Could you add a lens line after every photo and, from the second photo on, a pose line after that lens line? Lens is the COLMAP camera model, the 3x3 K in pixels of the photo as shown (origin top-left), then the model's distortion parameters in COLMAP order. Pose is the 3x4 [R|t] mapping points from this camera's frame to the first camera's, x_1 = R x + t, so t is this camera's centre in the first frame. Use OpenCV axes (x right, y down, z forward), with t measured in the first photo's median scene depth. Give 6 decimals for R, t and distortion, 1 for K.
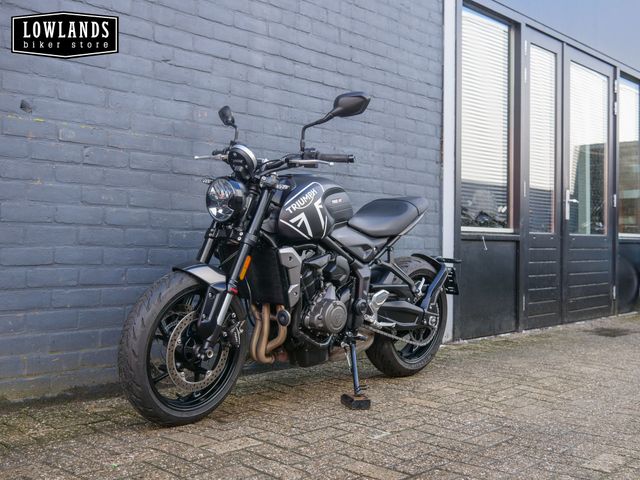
lens RADIAL K [[735.5, 0, 320.9], [0, 735.5, 240.1], [0, 0, 1]] dist [-0.005125, 0.000000]
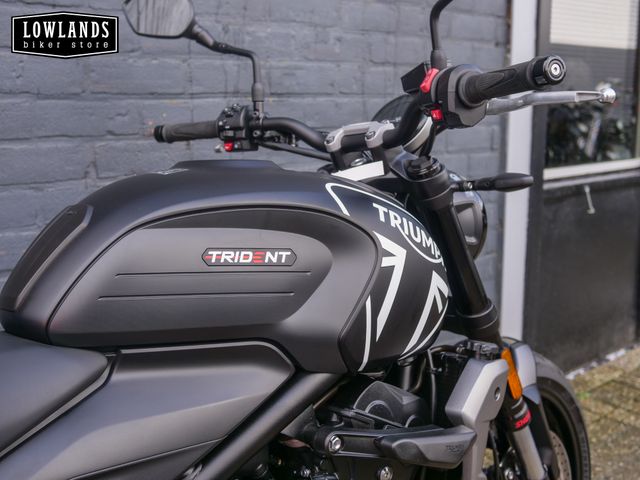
lens RADIAL K [[735.5, 0, 315.3], [0, 735.5, 240.4], [0, 0, 1]] dist [-0.005125, 0.000000]
pose [[0.994796, 0.001651, -0.101874, 0.135788], [0.017838, 0.981605, 0.190090, -0.110996], [0.100314, -0.190918, 0.976467, 0.761956]]
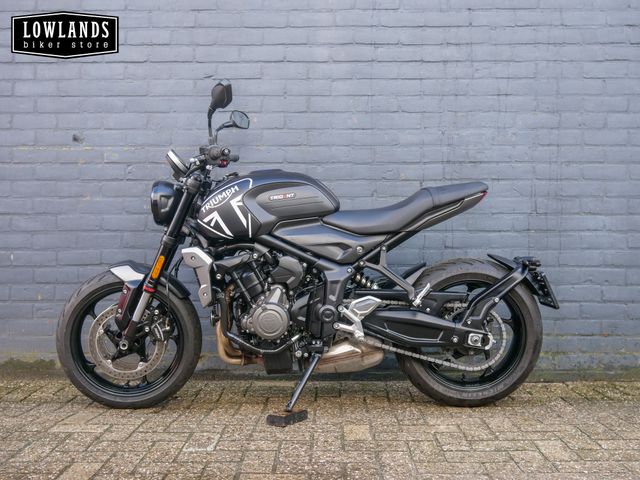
lens RADIAL K [[735.5, 0, 318.2], [0, 735.5, 241.1], [0, 0, 1]] dist [-0.005125, 0.000000]
pose [[0.670931, -0.021598, -0.741205, 0.706626], [0.014107, 0.999767, -0.016364, 0.017784], [0.741386, 0.000523, 0.671079, 0.400552]]
